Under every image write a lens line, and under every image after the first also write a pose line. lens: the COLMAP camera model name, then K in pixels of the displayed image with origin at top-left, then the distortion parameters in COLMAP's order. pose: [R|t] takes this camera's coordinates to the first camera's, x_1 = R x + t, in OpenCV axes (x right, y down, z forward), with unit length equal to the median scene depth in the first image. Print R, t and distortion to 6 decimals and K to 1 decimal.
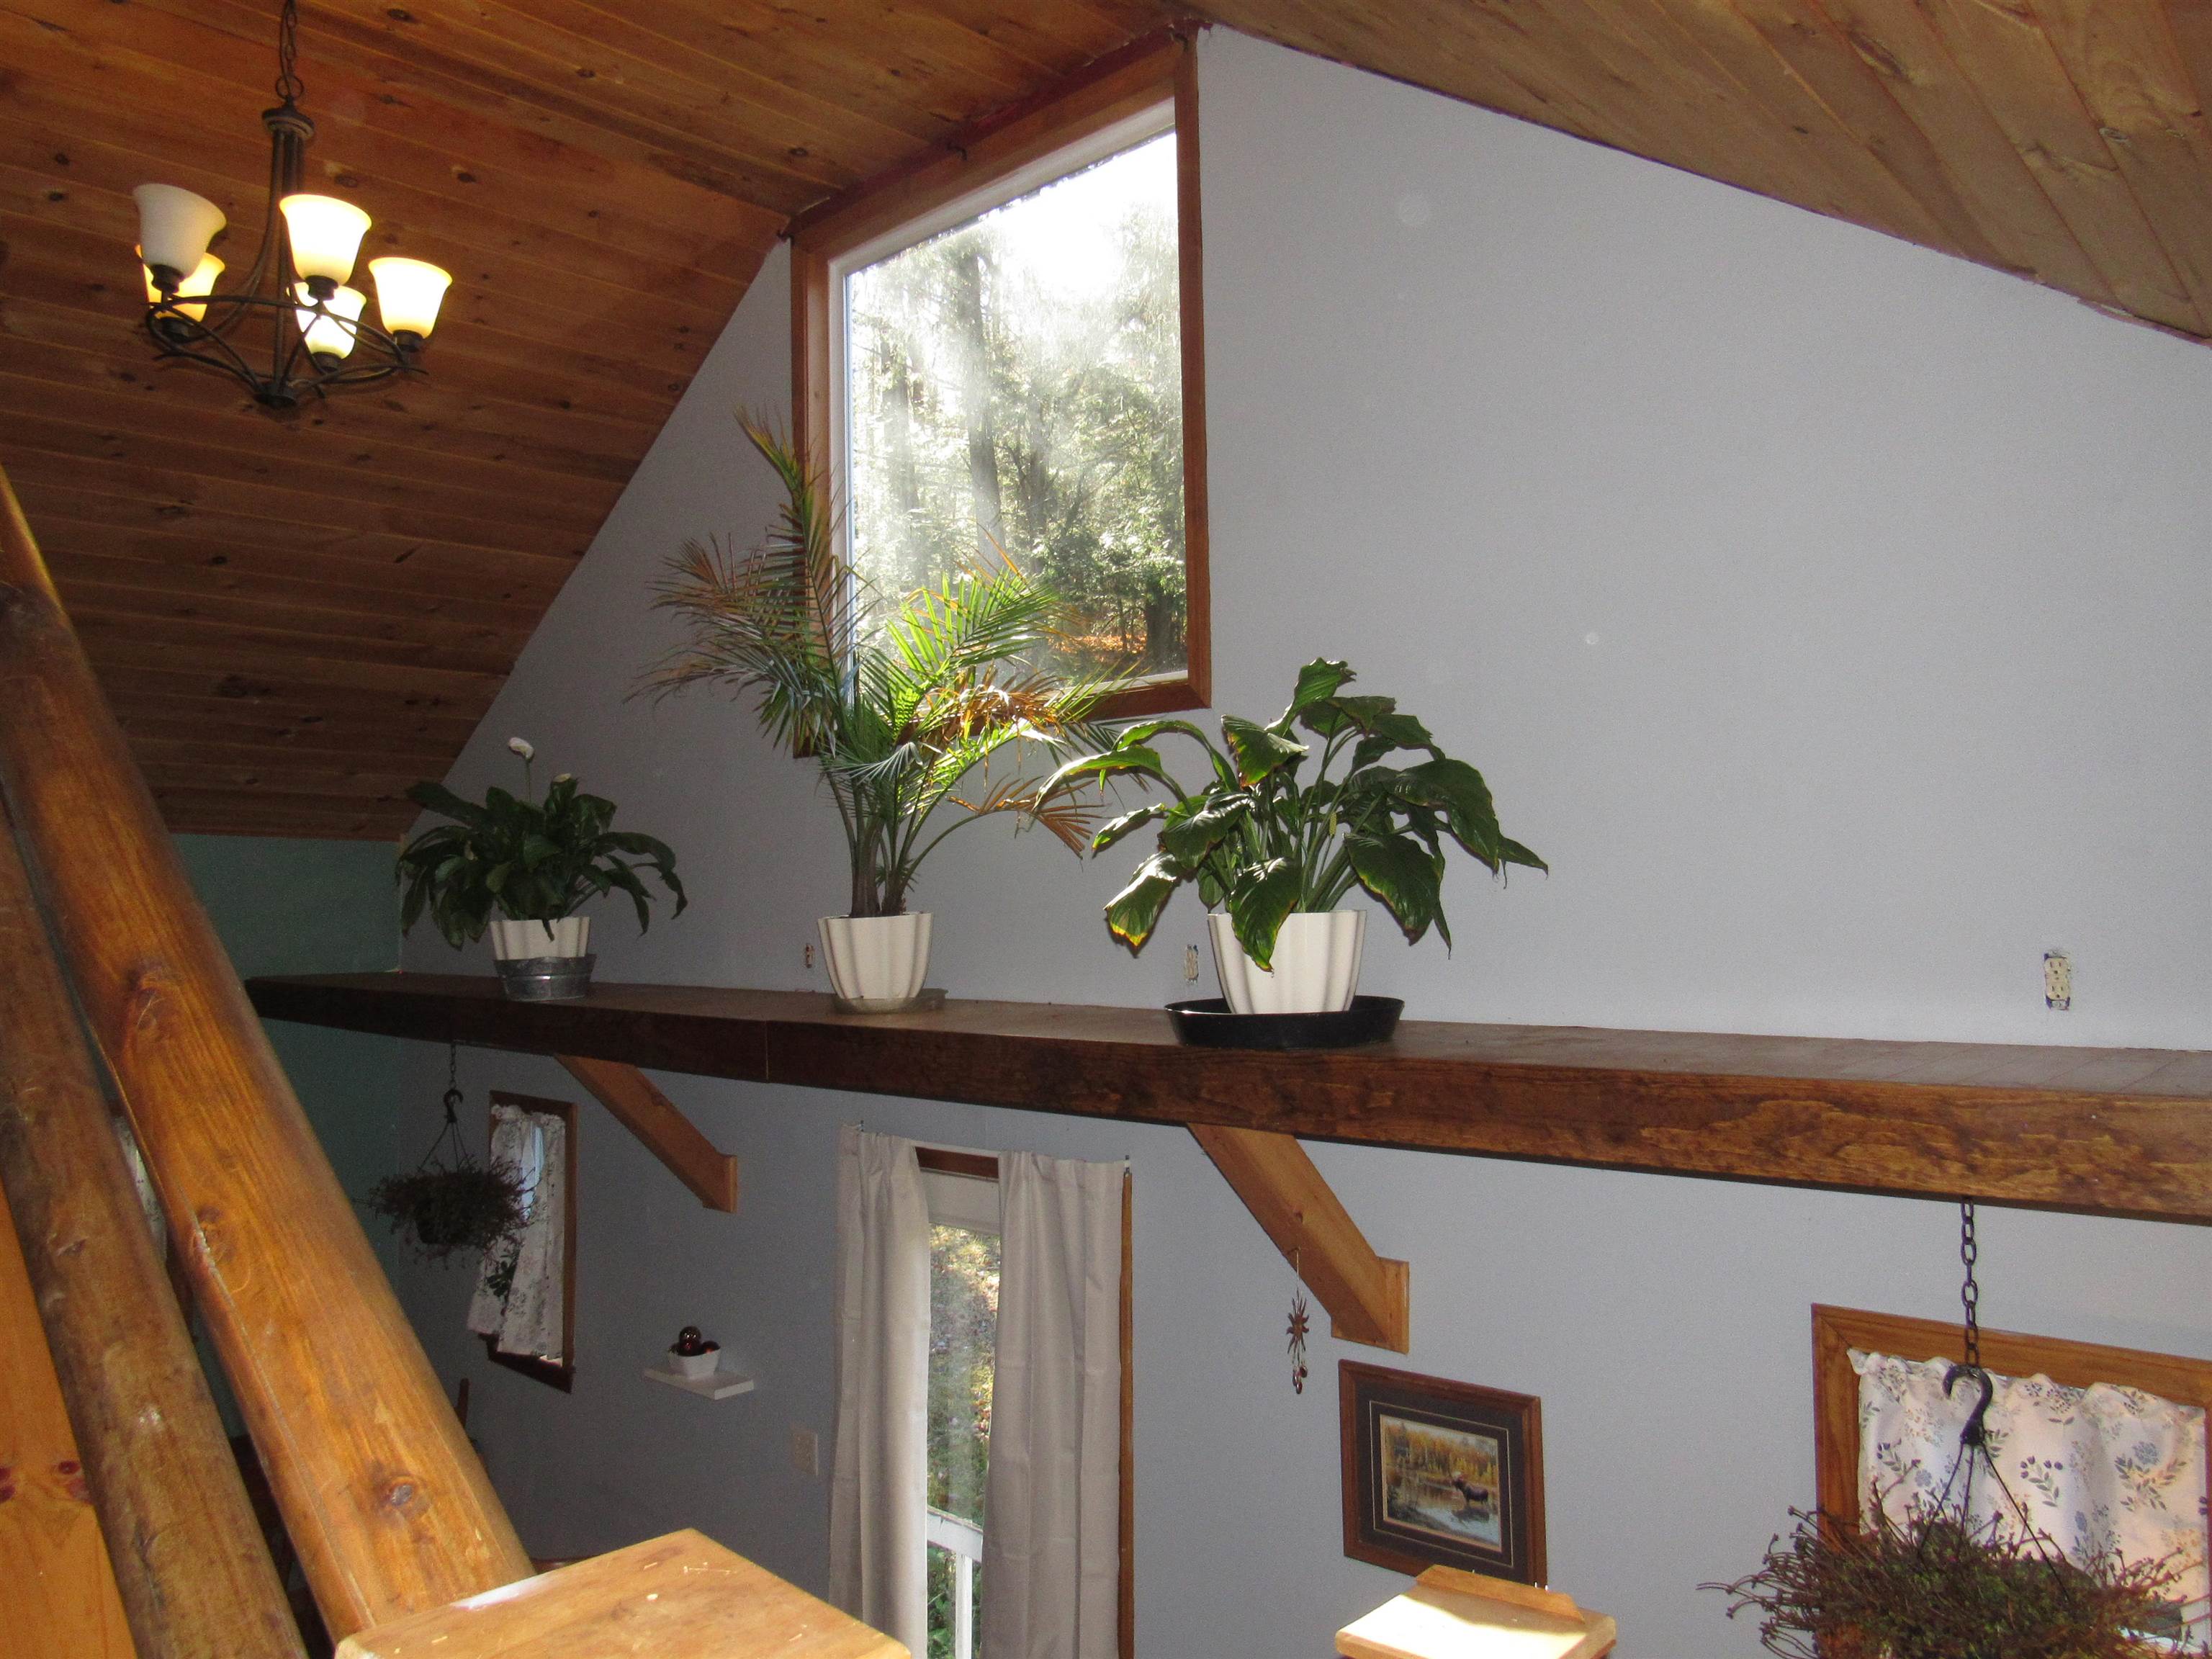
lens RADIAL K [[1592.0, 0, 1103.4], [0, 1592.0, 827.2], [0, 0, 1]] dist [-0.025568, 0.006489]
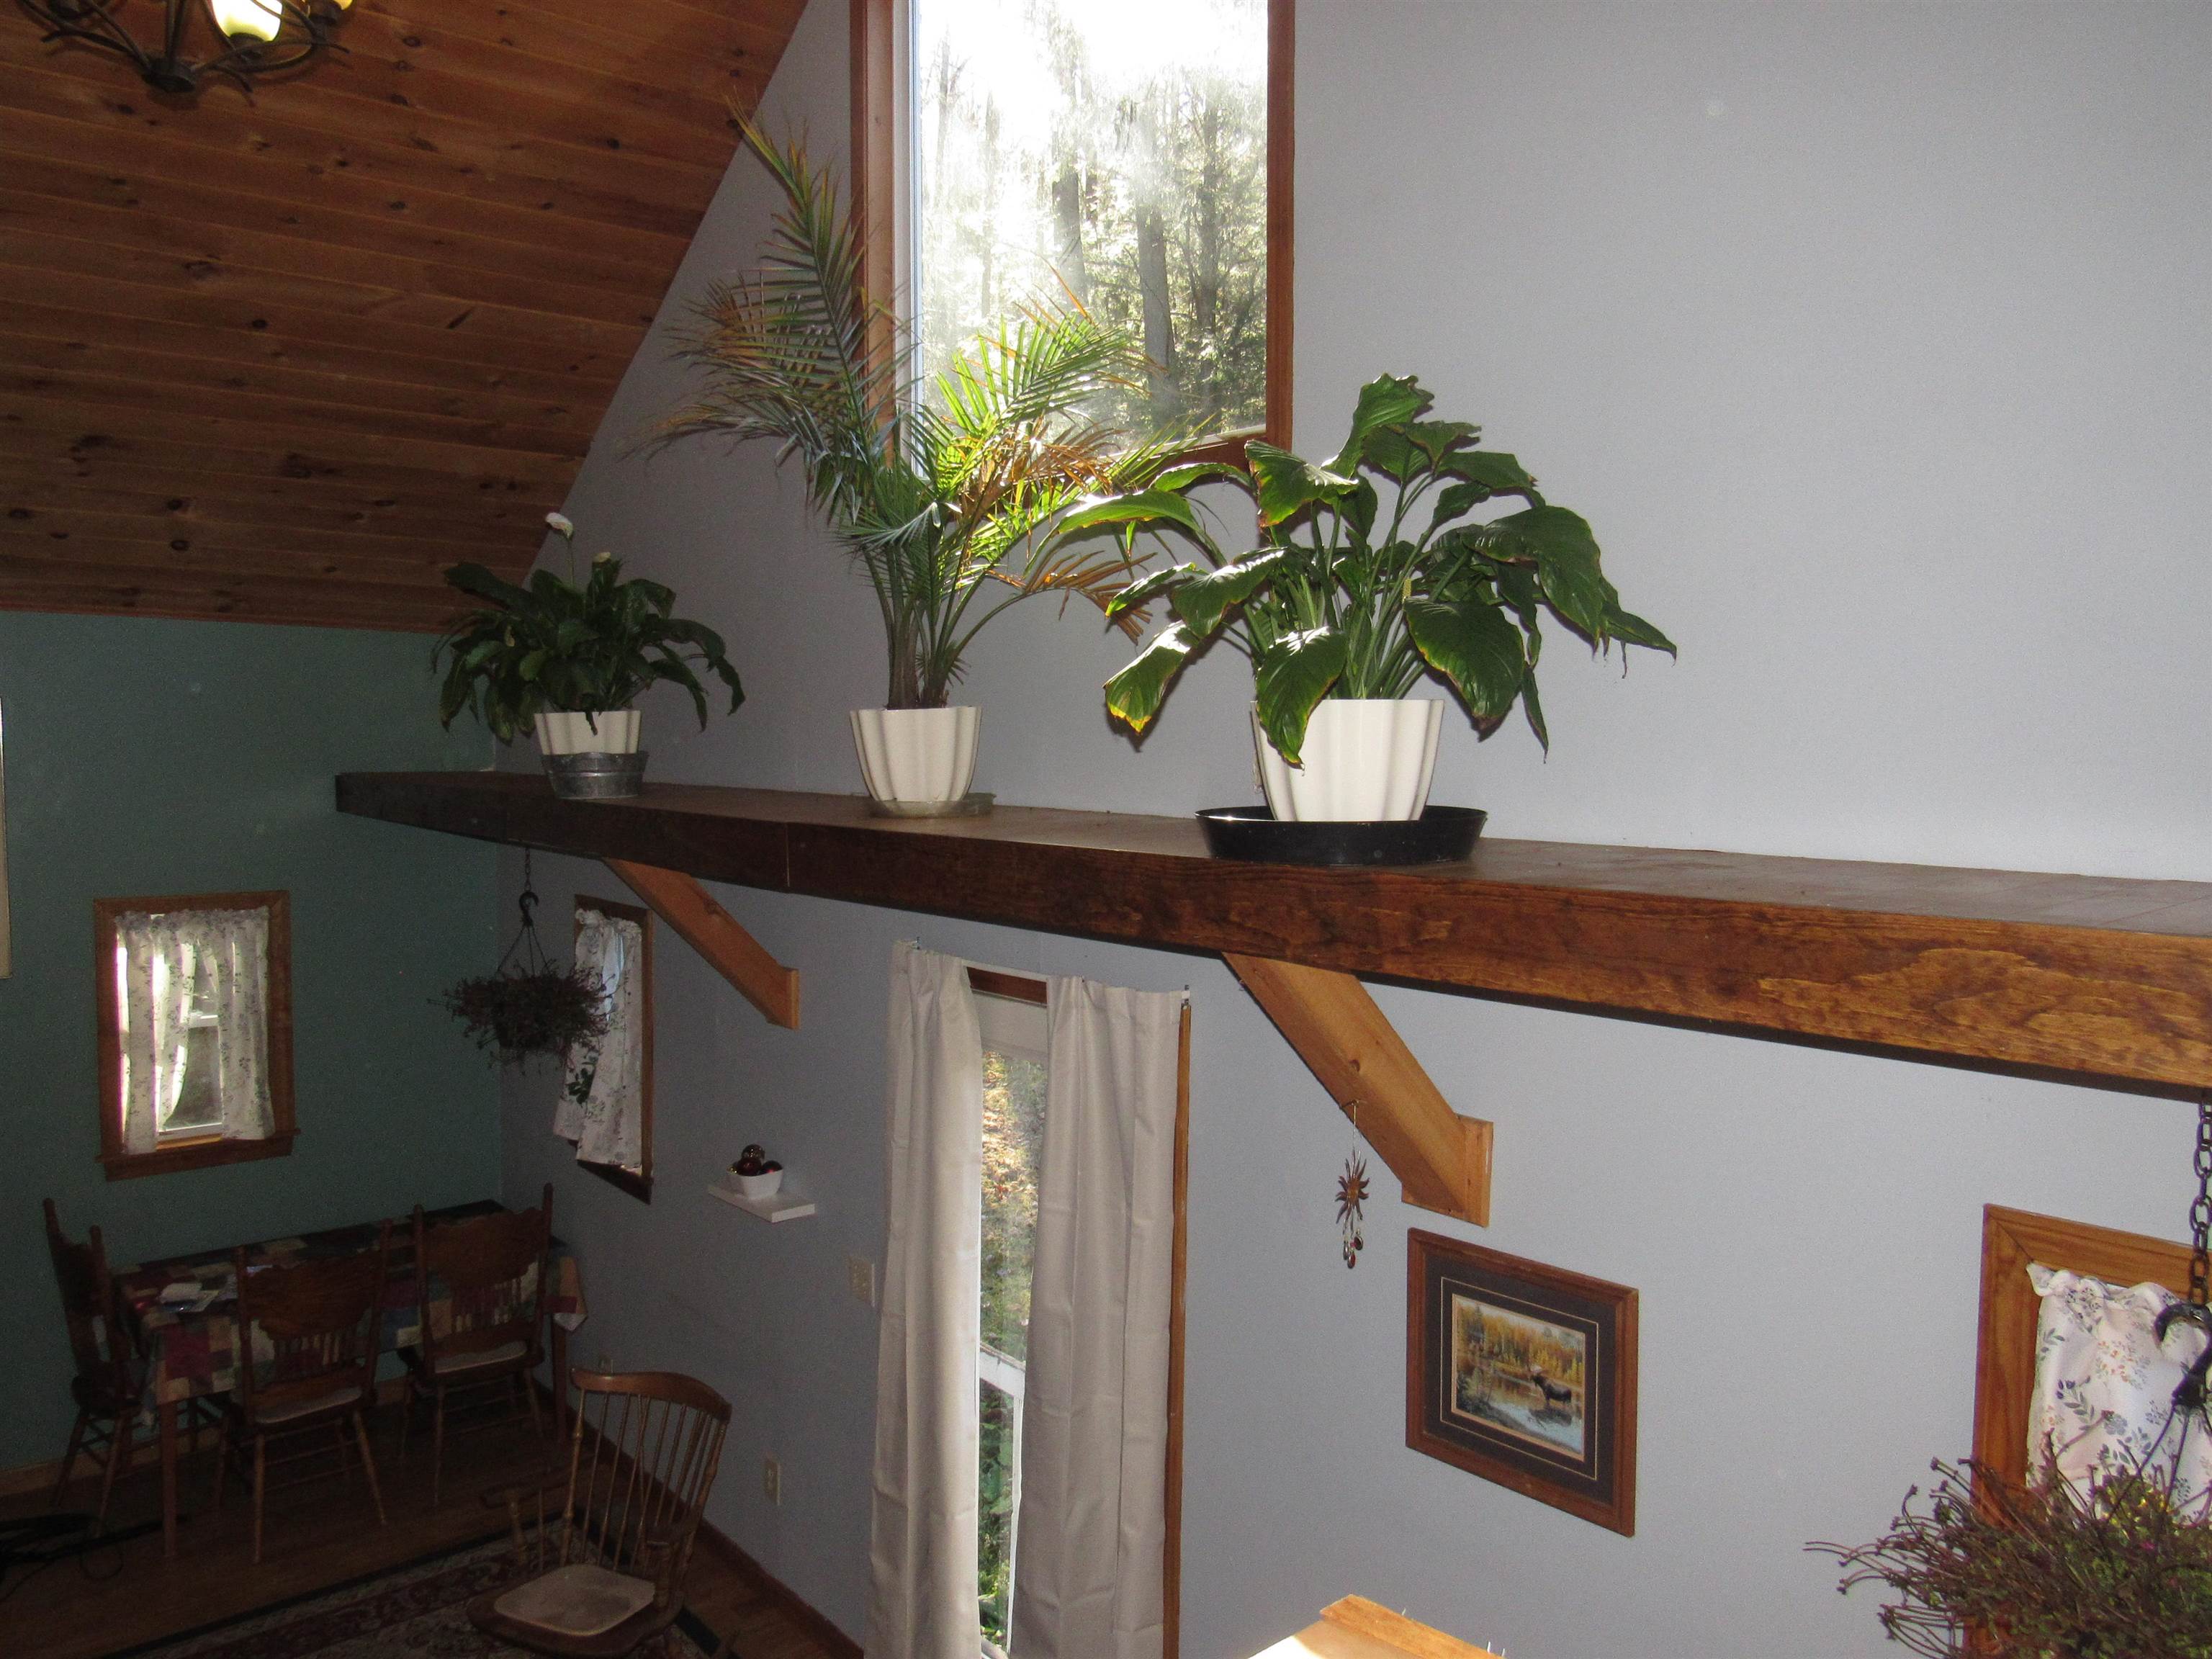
lens RADIAL K [[1592.0, 0, 1107.8], [0, 1592.0, 825.3], [0, 0, 1]] dist [-0.025568, 0.006489]
pose [[0.993486, 0.025629, -0.111038, 0.080208], [-0.013487, 0.993977, 0.108754, 0.027907], [0.113157, -0.106548, 0.987848, 0.160614]]
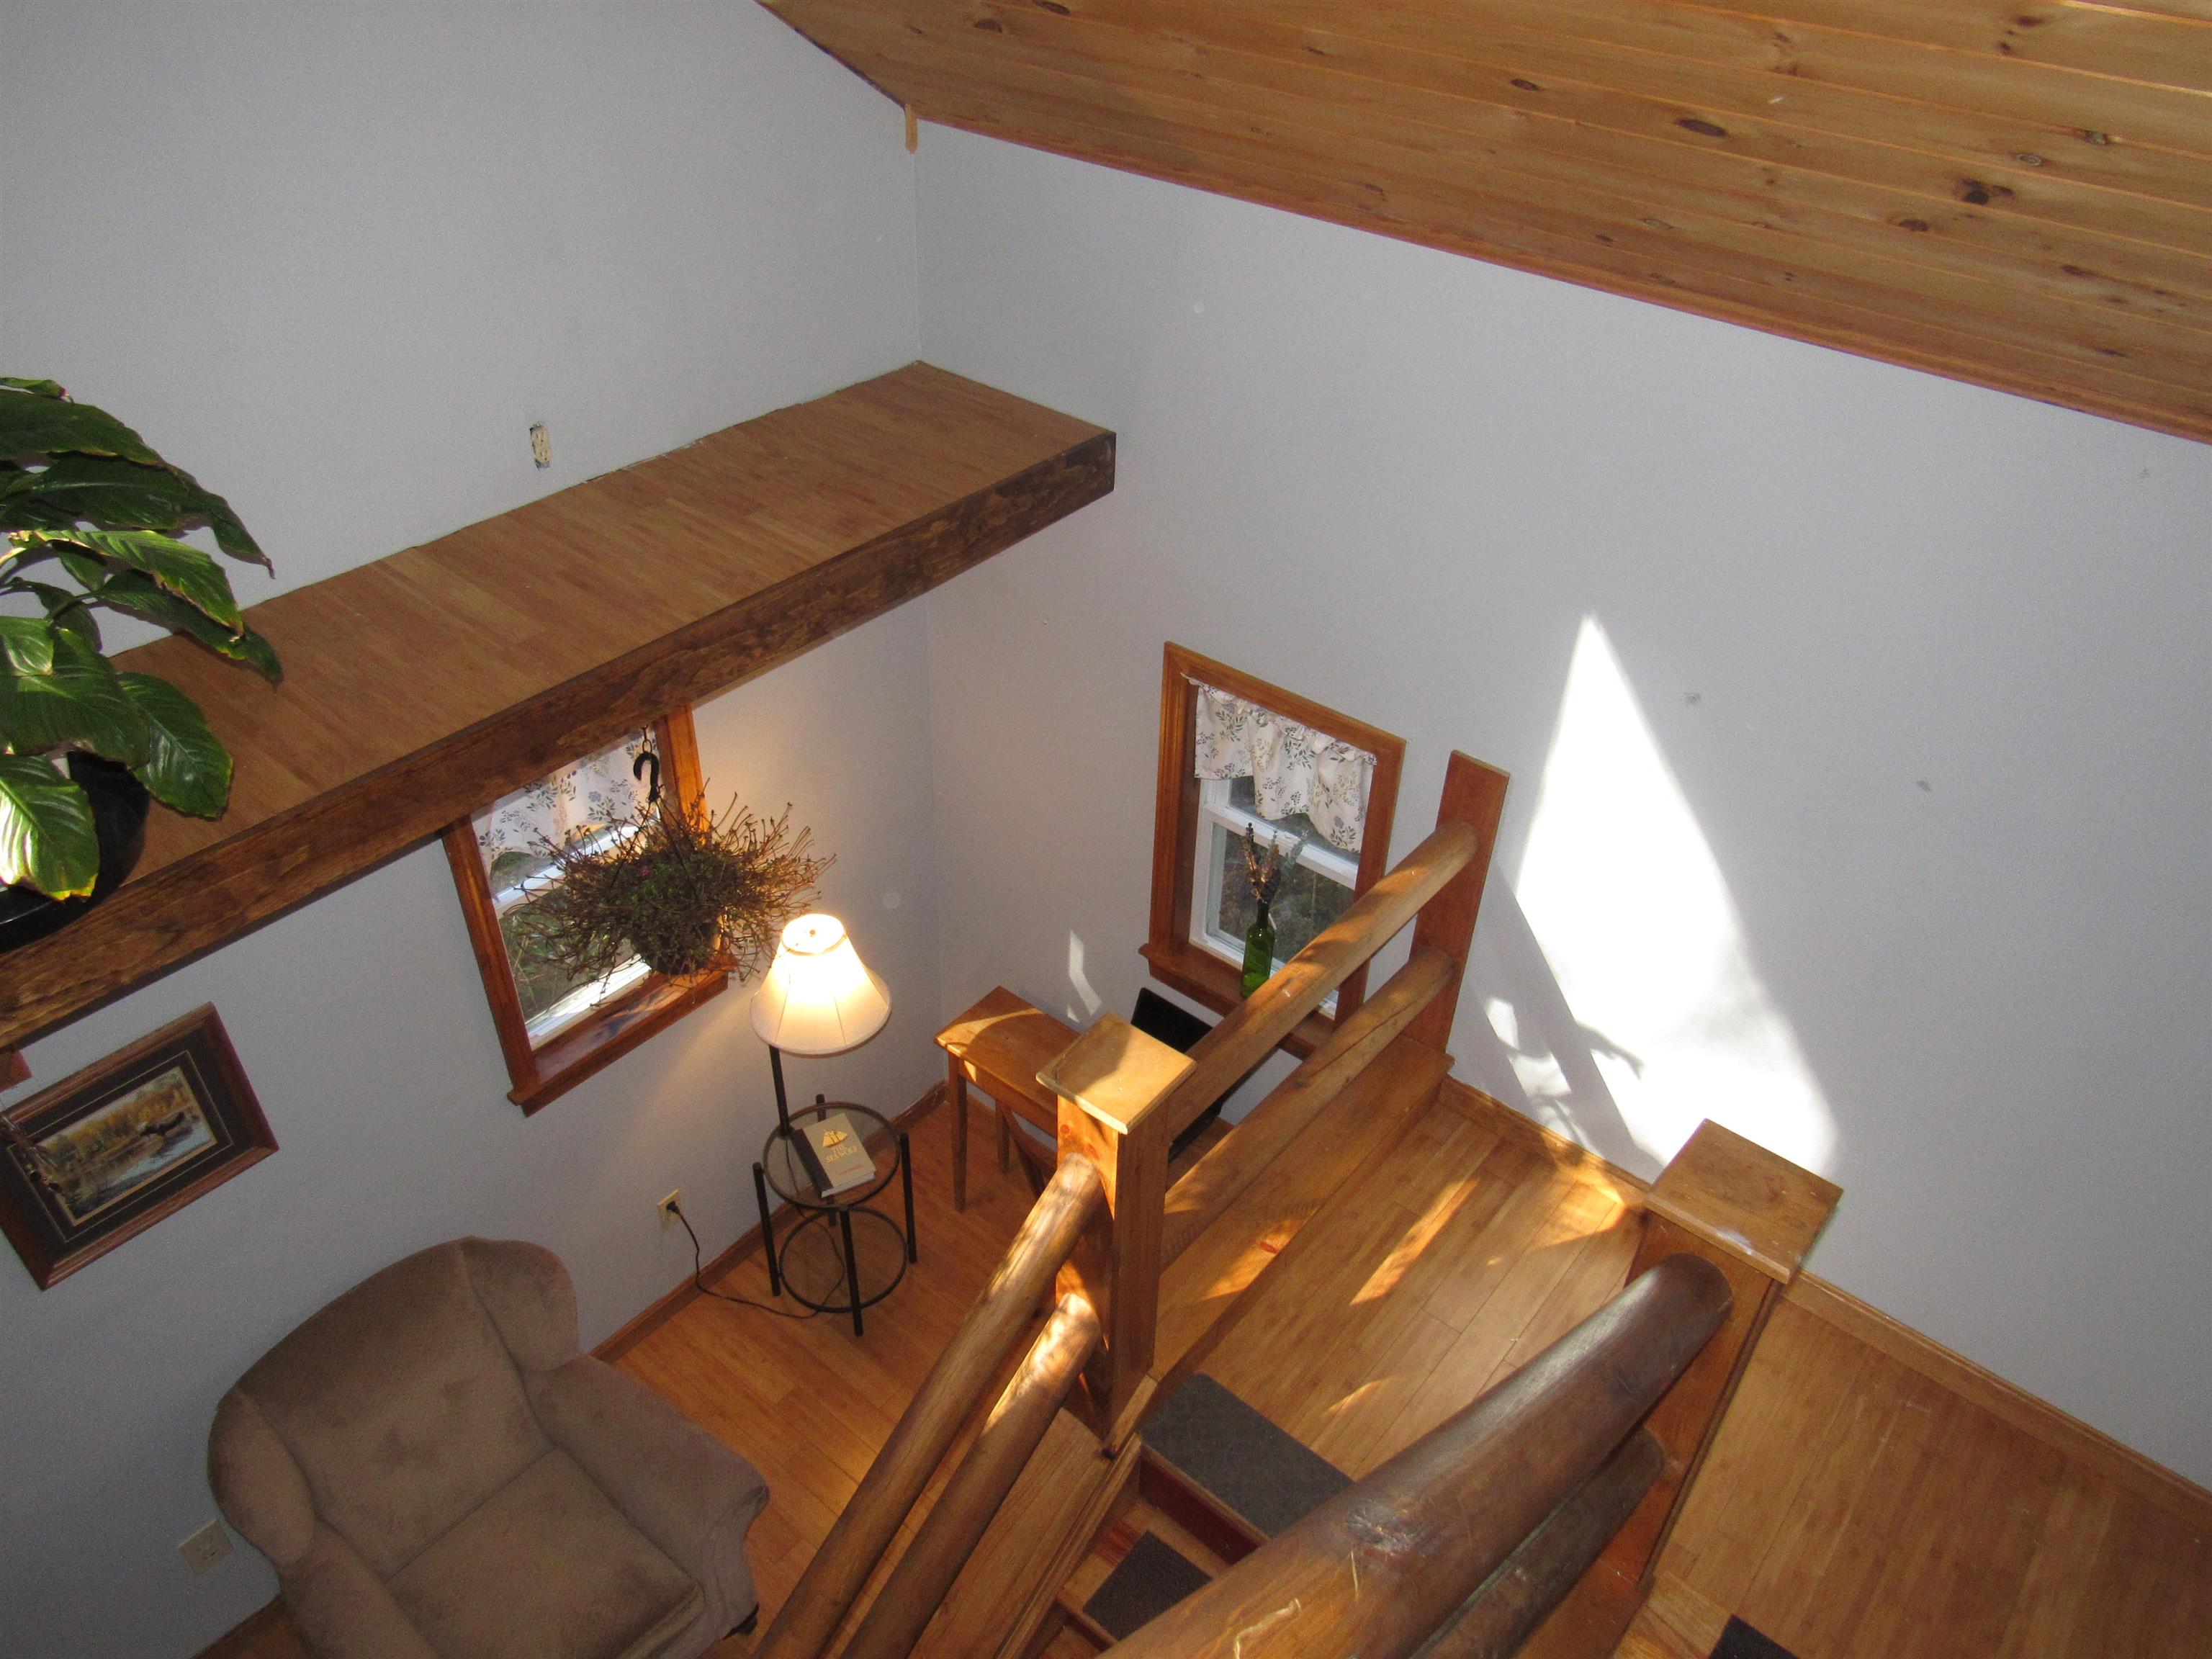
lens RADIAL K [[1592.0, 0, 1104.0], [0, 1592.0, 836.4], [0, 0, 1]] dist [-0.025568, 0.006489]
pose [[-0.049601, -0.595205, 0.802041, -0.453286], [-0.077245, 0.802911, 0.591073, -0.327214], [-0.995778, -0.032636, -0.085802, 0.511082]]
